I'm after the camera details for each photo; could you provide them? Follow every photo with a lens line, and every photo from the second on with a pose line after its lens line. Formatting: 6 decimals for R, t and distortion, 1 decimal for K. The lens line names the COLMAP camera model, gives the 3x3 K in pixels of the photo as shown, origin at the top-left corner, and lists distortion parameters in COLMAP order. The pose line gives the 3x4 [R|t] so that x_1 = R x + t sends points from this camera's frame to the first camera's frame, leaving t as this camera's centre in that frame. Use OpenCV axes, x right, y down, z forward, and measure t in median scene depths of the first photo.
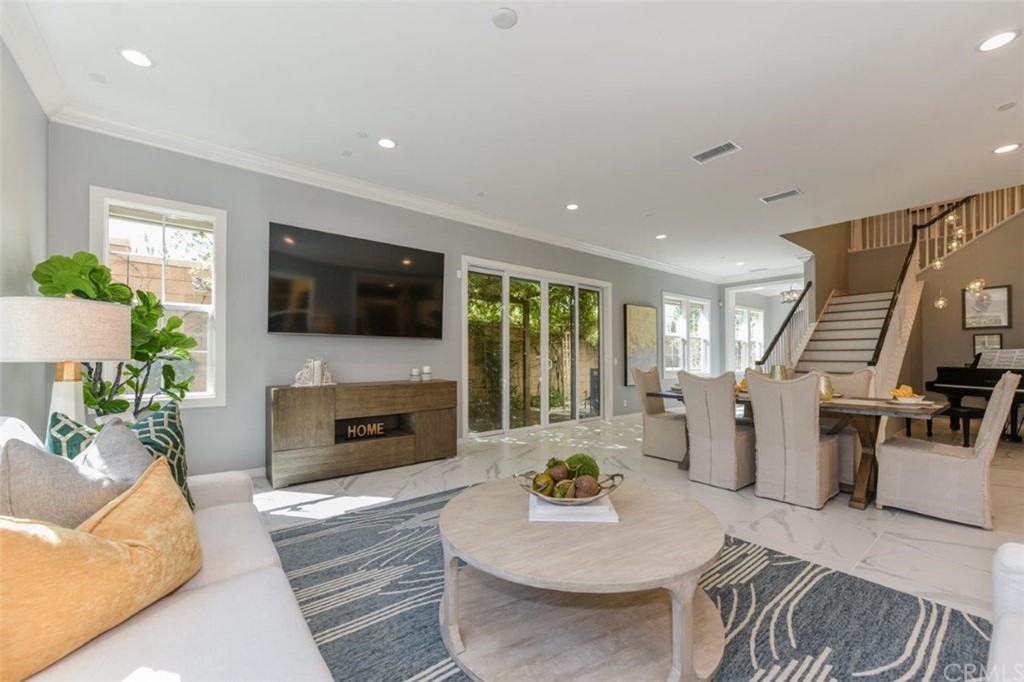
lens RADIAL K [[413.4, 0, 511.5], [0, 413.4, 355.5], [0, 0, 1]] dist [-0.000828, 0.000020]
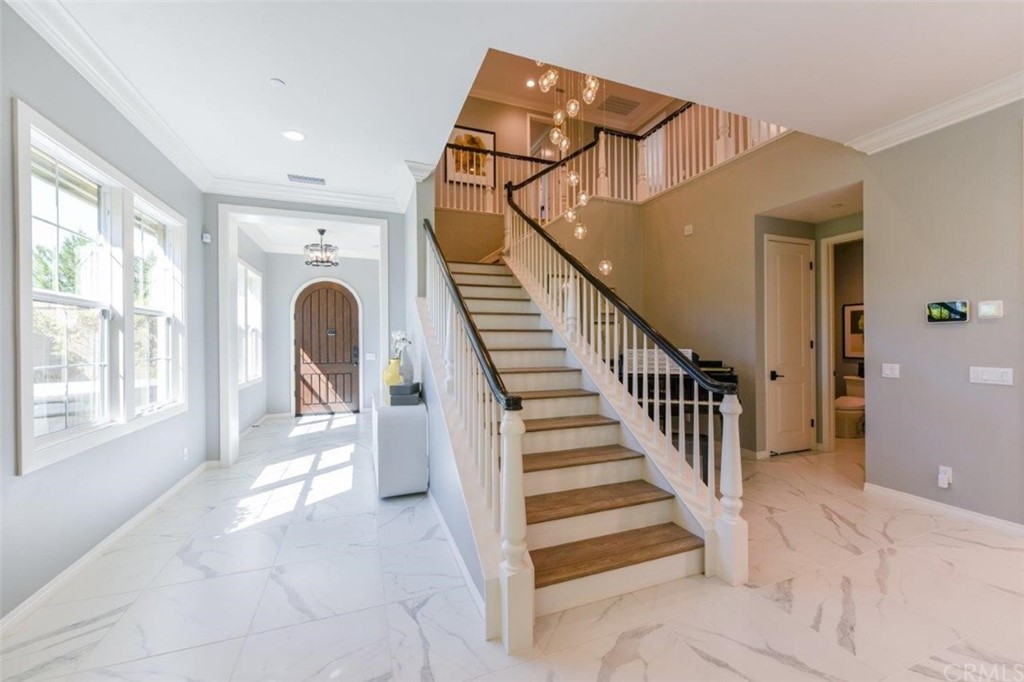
lens RADIAL K [[422.9, 0, 535.7], [0, 422.9, 342.5], [0, 0, 1]] dist [0.001580, 0.000196]
pose [[0.288311, -0.000039, 0.957537, 0.471441], [-0.001214, 0.999999, 0.000406, -0.042217], [-0.957536, -0.001279, 0.288310, 1.408690]]
